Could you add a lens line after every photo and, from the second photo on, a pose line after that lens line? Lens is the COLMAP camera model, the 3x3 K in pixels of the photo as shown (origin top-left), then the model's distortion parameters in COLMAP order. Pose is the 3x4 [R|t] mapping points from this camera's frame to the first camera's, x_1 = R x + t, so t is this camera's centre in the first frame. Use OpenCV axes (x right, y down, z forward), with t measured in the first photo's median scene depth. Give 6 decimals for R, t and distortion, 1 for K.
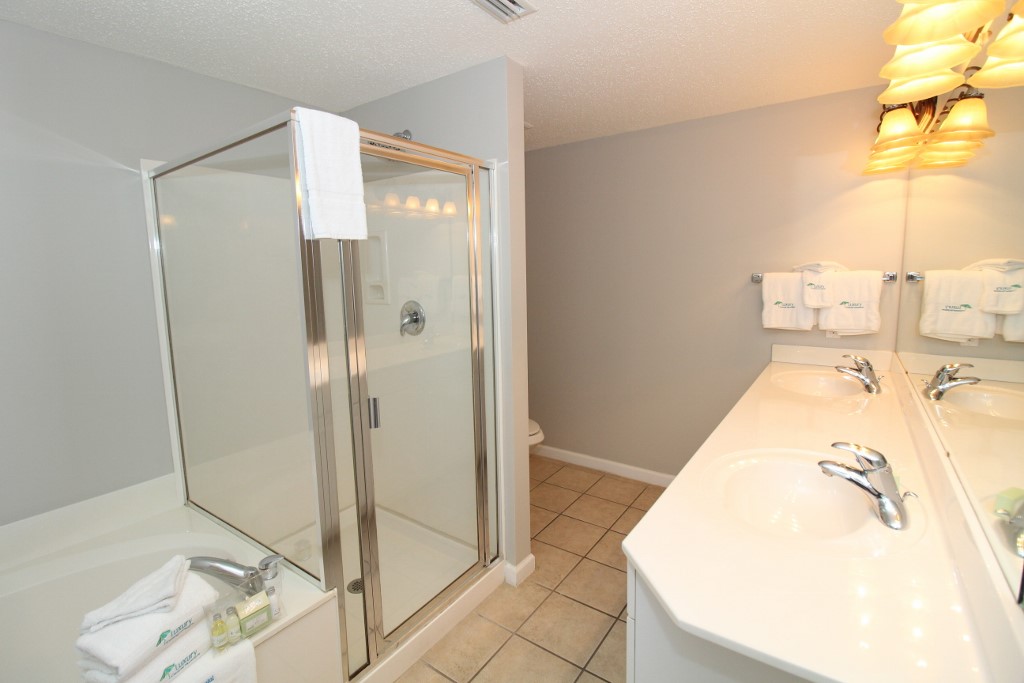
lens RADIAL K [[481.6, 0, 512.2], [0, 481.6, 336.6], [0, 0, 1]] dist [0.004165, -0.000901]
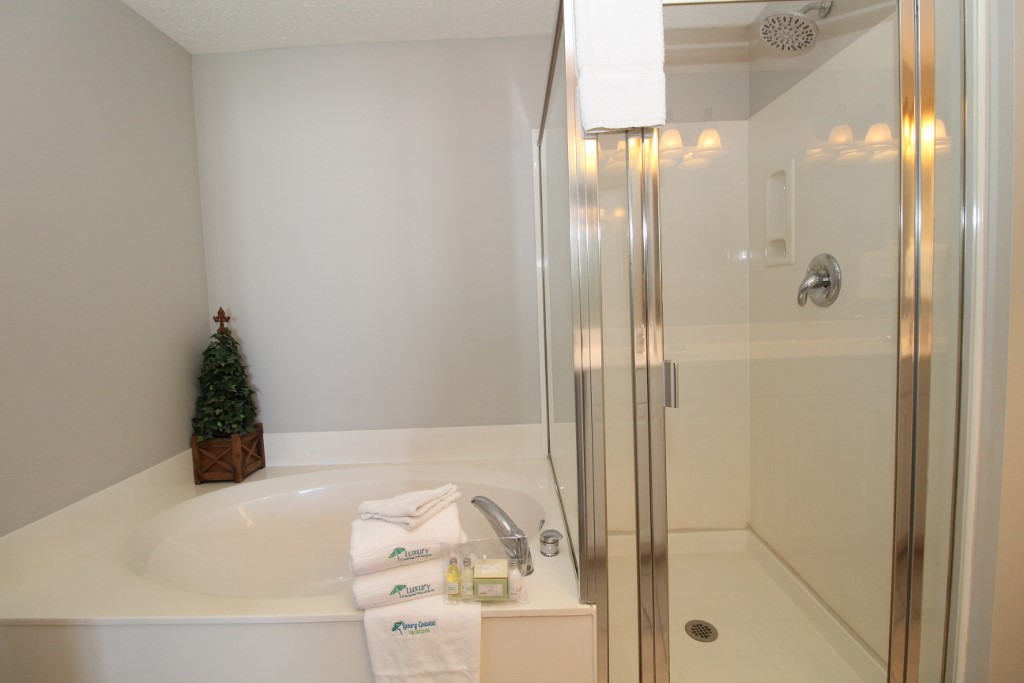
lens RADIAL K [[481.6, 0, 514.6], [0, 481.6, 340.1], [0, 0, 1]] dist [0.004165, -0.000901]
pose [[0.586013, 0.072358, -0.807065, 0.155734], [-0.092890, 0.995438, 0.021799, 0.122642], [0.804960, 0.062193, 0.590061, 0.493523]]
